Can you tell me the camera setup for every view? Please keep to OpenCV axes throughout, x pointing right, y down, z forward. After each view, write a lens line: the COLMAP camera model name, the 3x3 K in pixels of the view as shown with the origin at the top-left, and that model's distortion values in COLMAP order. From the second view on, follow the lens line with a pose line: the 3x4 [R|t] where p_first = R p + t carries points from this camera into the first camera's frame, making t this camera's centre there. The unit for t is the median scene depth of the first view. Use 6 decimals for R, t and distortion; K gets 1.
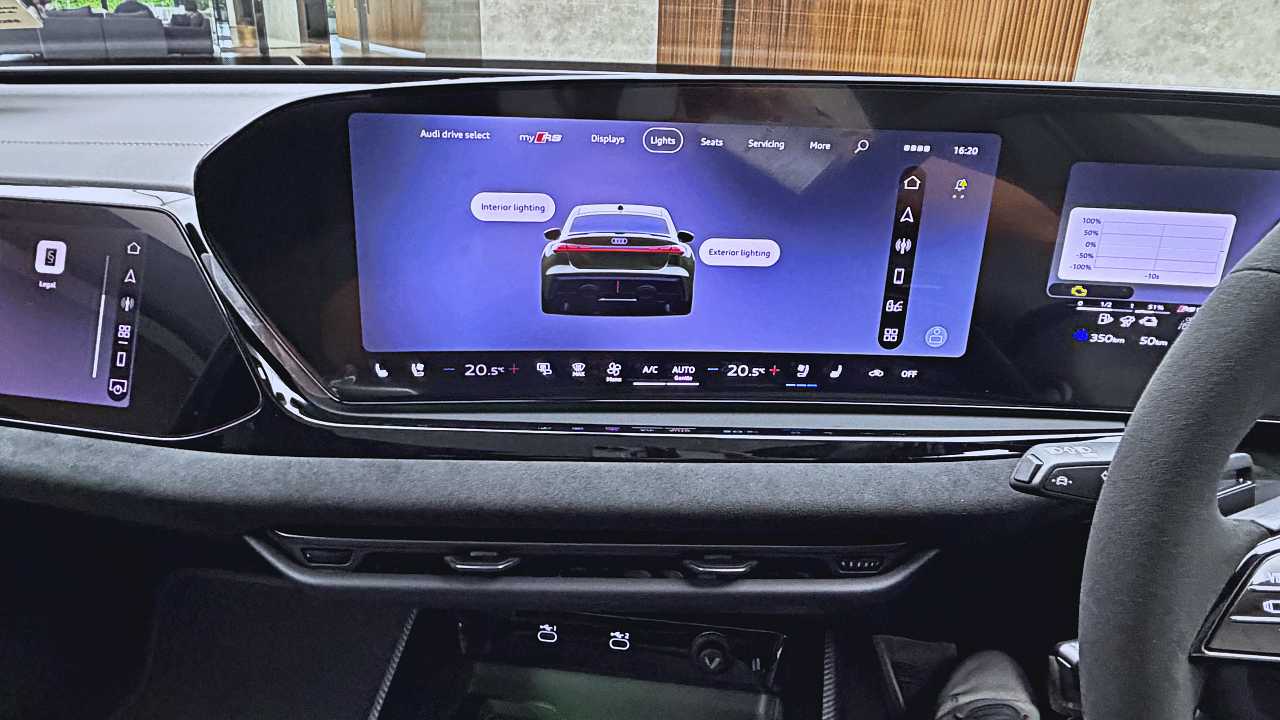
lens RADIAL K [[825.6, 0, 640.0], [0, 825.6, 360.0], [0, 0, 1]] dist [-0.000685, 0.002659]
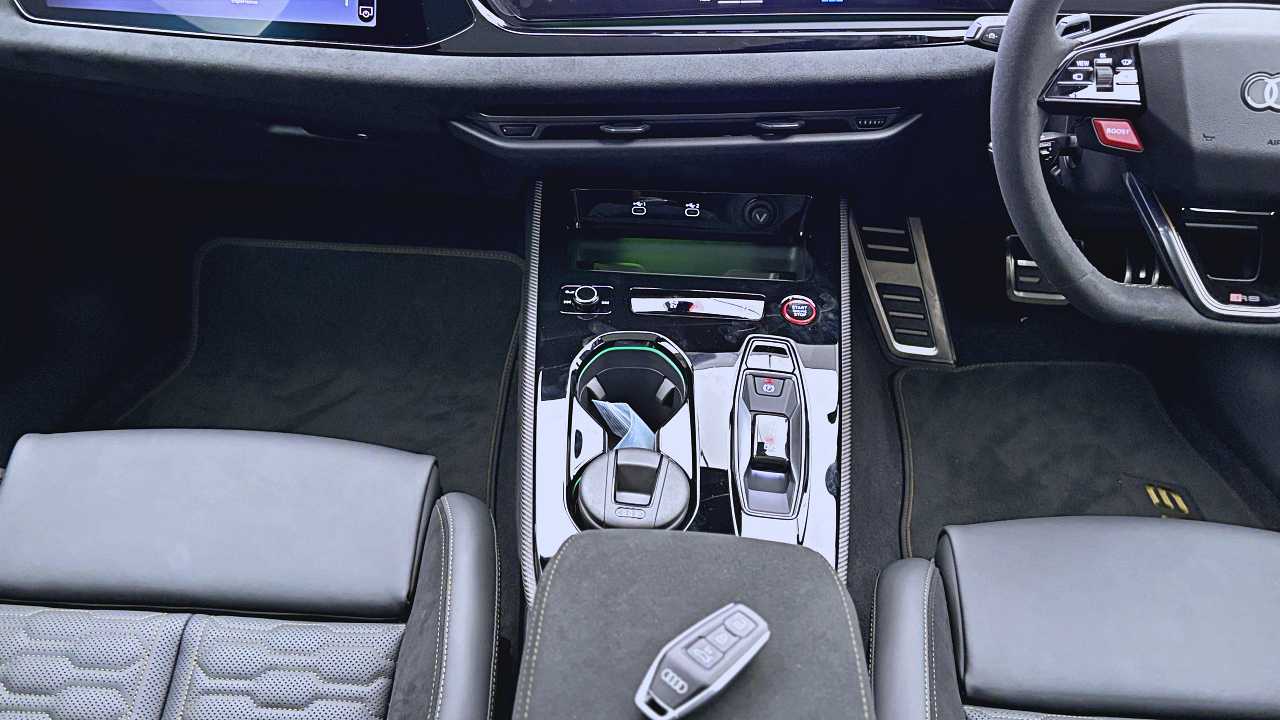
lens RADIAL K [[1137.1, 0, 640.0], [0, 1137.1, 360.0], [0, 0, 1]] dist [0.078535, -0.154647]
pose [[0.993062, -0.060113, 0.101064, -0.390909], [0.033307, 0.968055, 0.248515, 0.134676], [-0.112775, -0.243425, 0.963341, -1.074557]]
